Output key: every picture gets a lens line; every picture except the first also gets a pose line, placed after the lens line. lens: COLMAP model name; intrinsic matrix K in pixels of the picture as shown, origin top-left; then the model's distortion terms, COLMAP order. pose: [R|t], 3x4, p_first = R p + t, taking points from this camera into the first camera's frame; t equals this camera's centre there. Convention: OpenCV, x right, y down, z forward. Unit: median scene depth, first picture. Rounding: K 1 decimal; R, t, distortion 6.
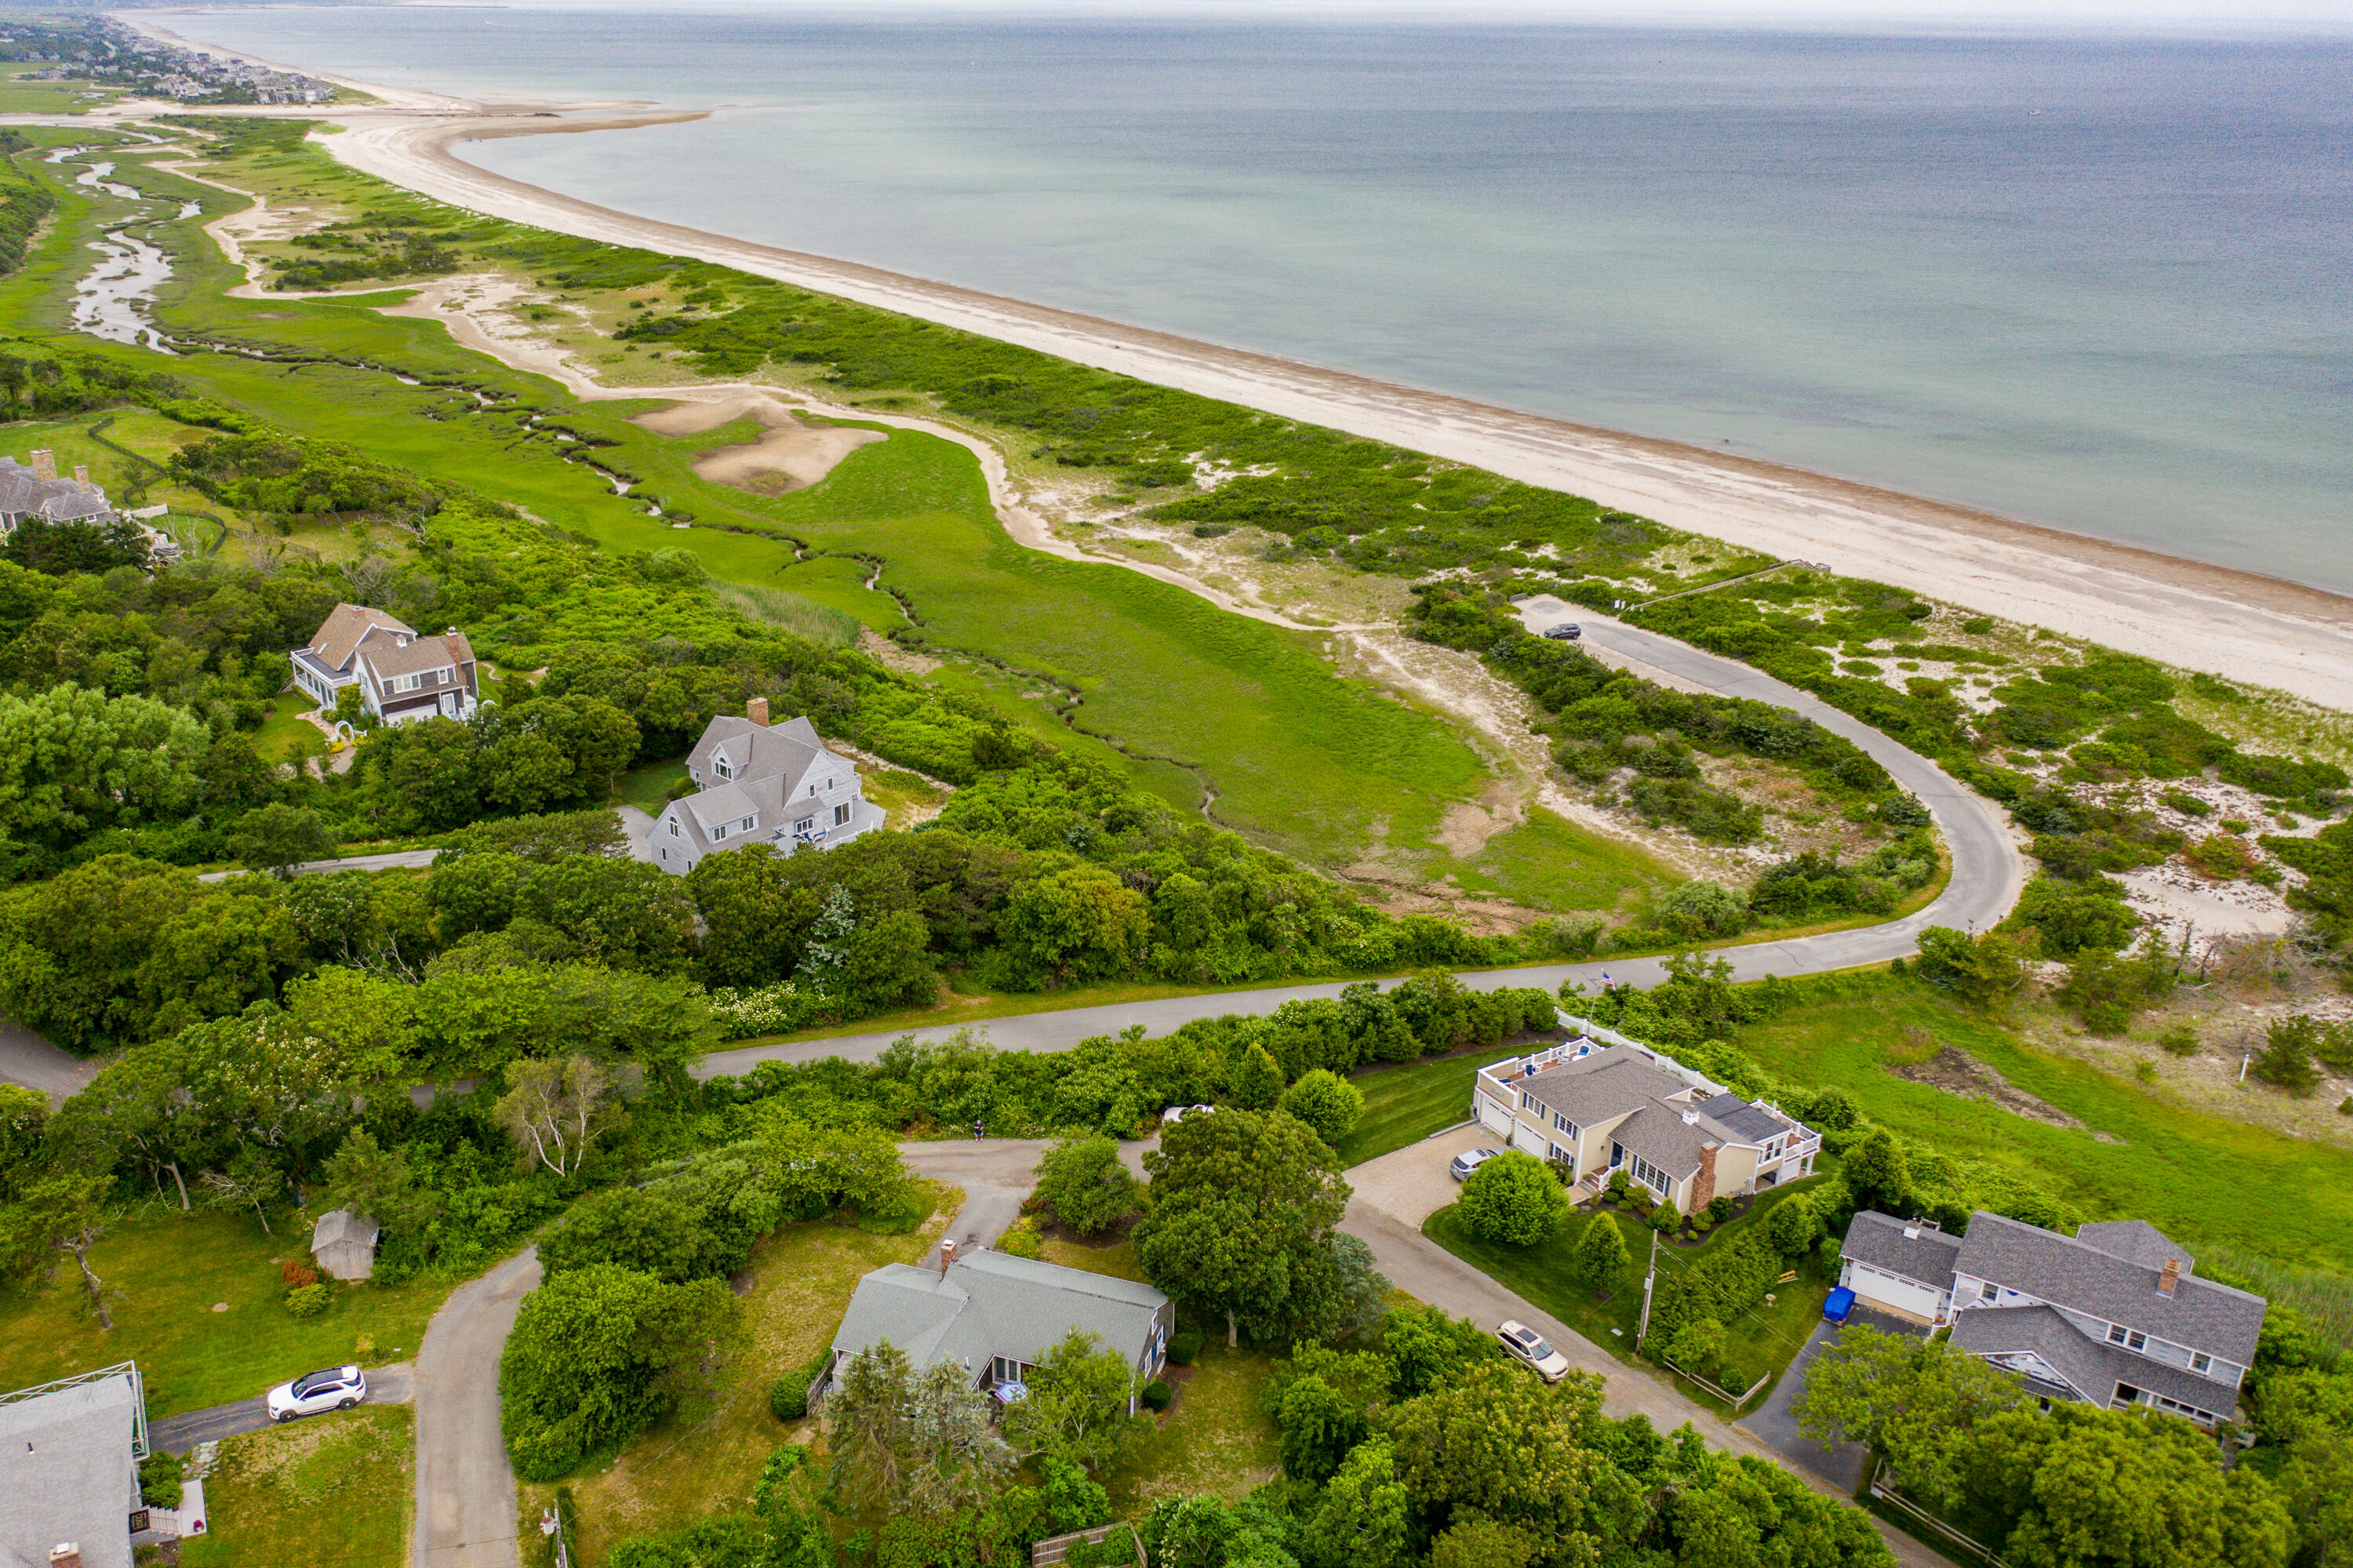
lens RADIAL K [[1932.6, 0, 1177.3], [0, 1932.6, 799.9], [0, 0, 1]] dist [-0.016983, 0.012910]
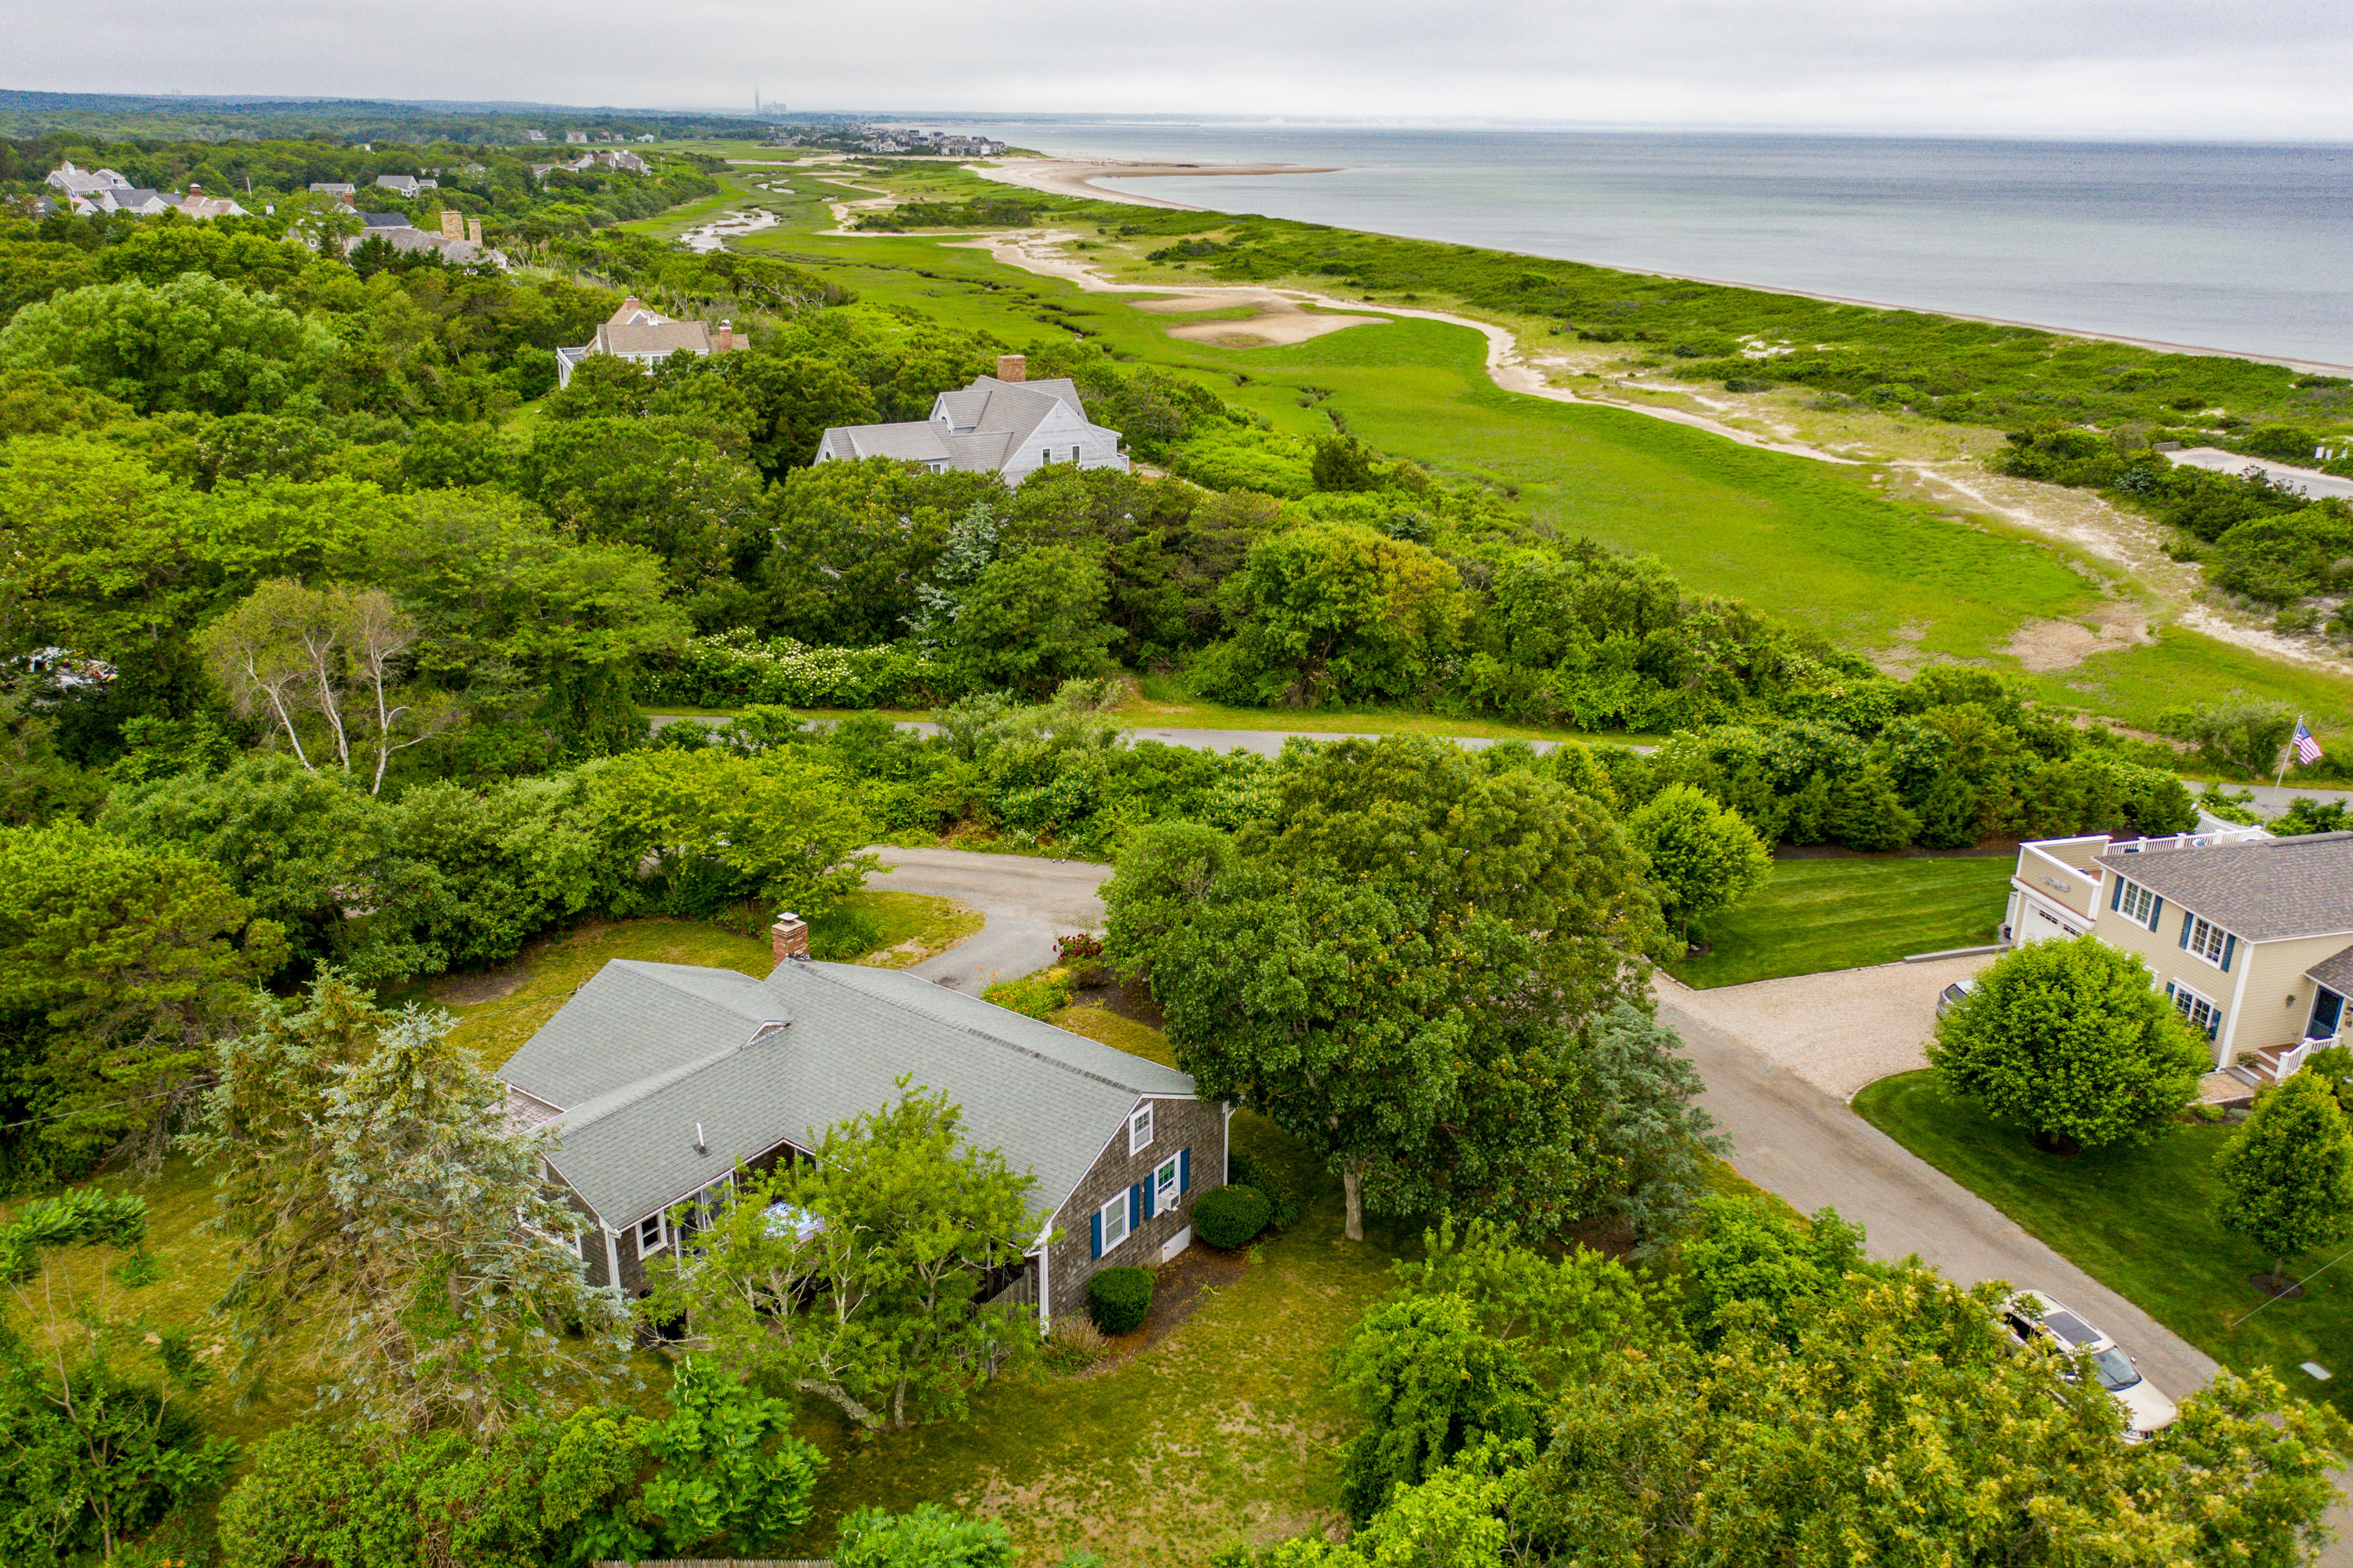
lens RADIAL K [[1932.6, 0, 1182.1], [0, 1932.6, 772.0], [0, 0, 1]] dist [-0.016983, 0.012910]
pose [[0.954246, 0.097347, -0.282732, 0.067421], [-0.108850, 0.993738, -0.025226, 0.121574], [0.278506, 0.054847, 0.958867, 0.352441]]
